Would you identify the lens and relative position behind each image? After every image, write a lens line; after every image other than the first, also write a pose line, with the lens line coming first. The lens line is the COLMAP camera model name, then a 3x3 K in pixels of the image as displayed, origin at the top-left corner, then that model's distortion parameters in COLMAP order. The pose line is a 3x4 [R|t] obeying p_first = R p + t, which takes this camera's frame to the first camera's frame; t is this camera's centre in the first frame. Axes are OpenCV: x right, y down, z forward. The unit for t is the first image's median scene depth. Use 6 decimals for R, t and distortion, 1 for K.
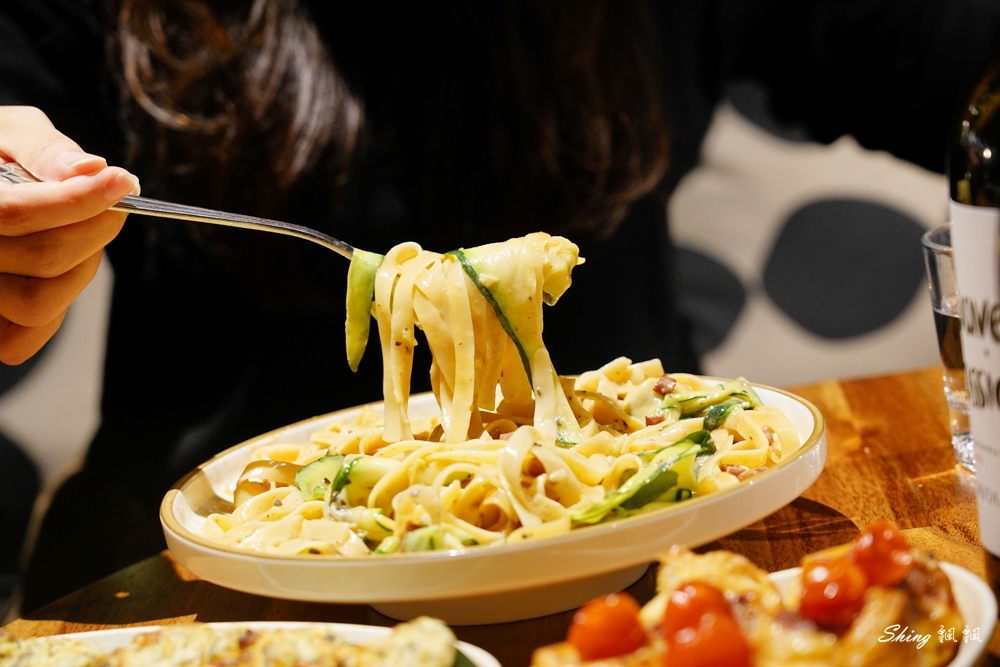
lens RADIAL K [[2704.6, 0, 500.7], [0, 2704.6, 333.4], [0, 0, 1]] dist [-0.211681, 0.000000]
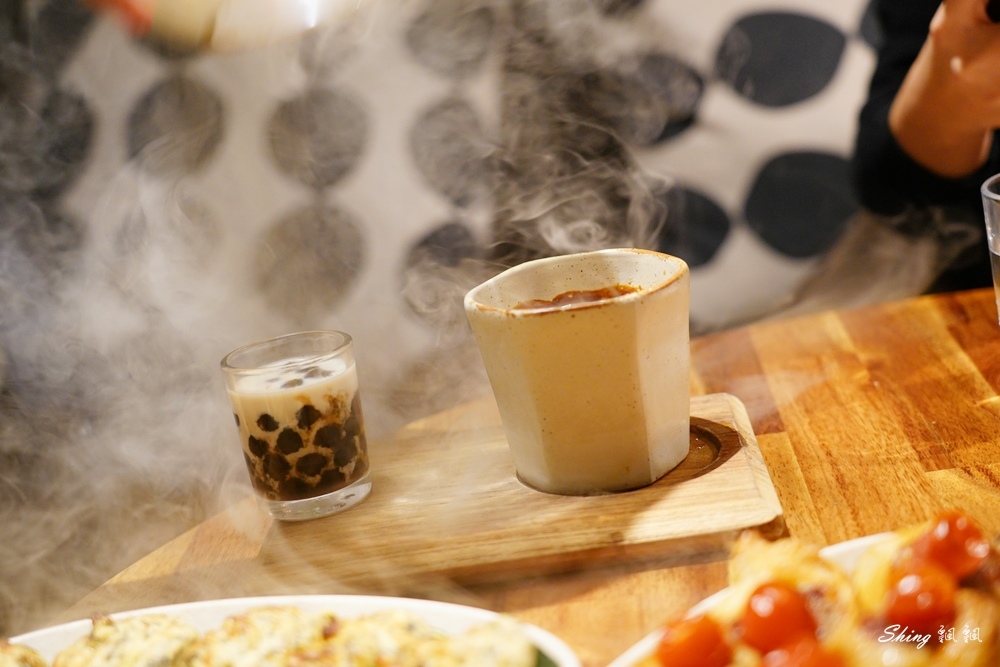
lens RADIAL K [[1665.4, 0, 498.3], [0, 1665.4, 334.1], [0, 0, 1]] dist [-0.028683, 0.000000]
pose [[0.999455, -0.024849, -0.021720, -0.011017], [0.026347, 0.997084, 0.071613, -0.036403], [0.019877, -0.072146, 0.997196, 0.313607]]
